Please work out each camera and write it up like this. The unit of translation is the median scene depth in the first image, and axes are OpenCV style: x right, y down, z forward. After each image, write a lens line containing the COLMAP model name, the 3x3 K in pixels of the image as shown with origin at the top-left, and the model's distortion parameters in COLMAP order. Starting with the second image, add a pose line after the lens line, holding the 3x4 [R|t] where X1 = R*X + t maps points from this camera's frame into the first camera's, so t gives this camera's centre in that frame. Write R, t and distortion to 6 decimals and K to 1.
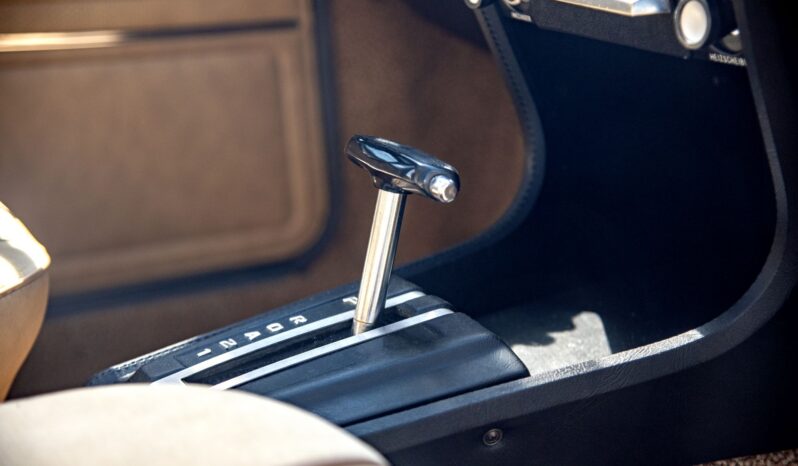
lens RADIAL K [[1546.4, 0, 399.0], [0, 1546.4, 233.0], [0, 0, 1]] dist [0.544915, 0.058431]
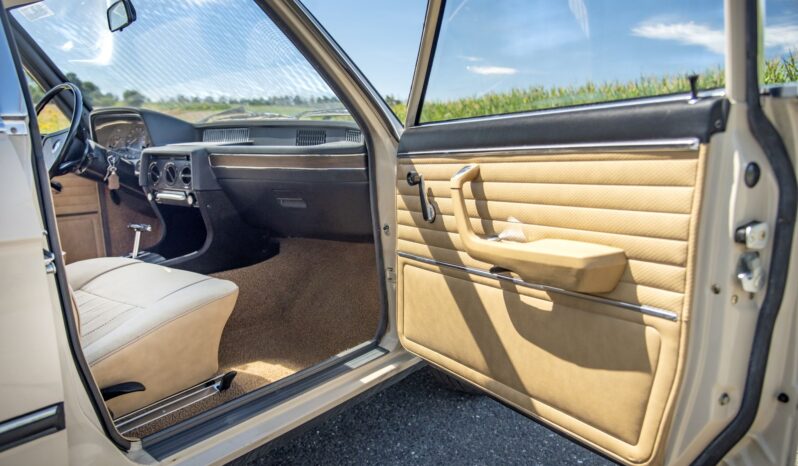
lens RADIAL K [[623.4, 0, 399.0], [0, 623.4, 233.0], [0, 0, 1]] dist [0.003057, 0.002081]
pose [[0.890537, -0.065015, 0.450242, -0.178055], [0.119979, 0.988259, -0.094602, 0.297163], [-0.438805, 0.138266, 0.887881, -1.386235]]
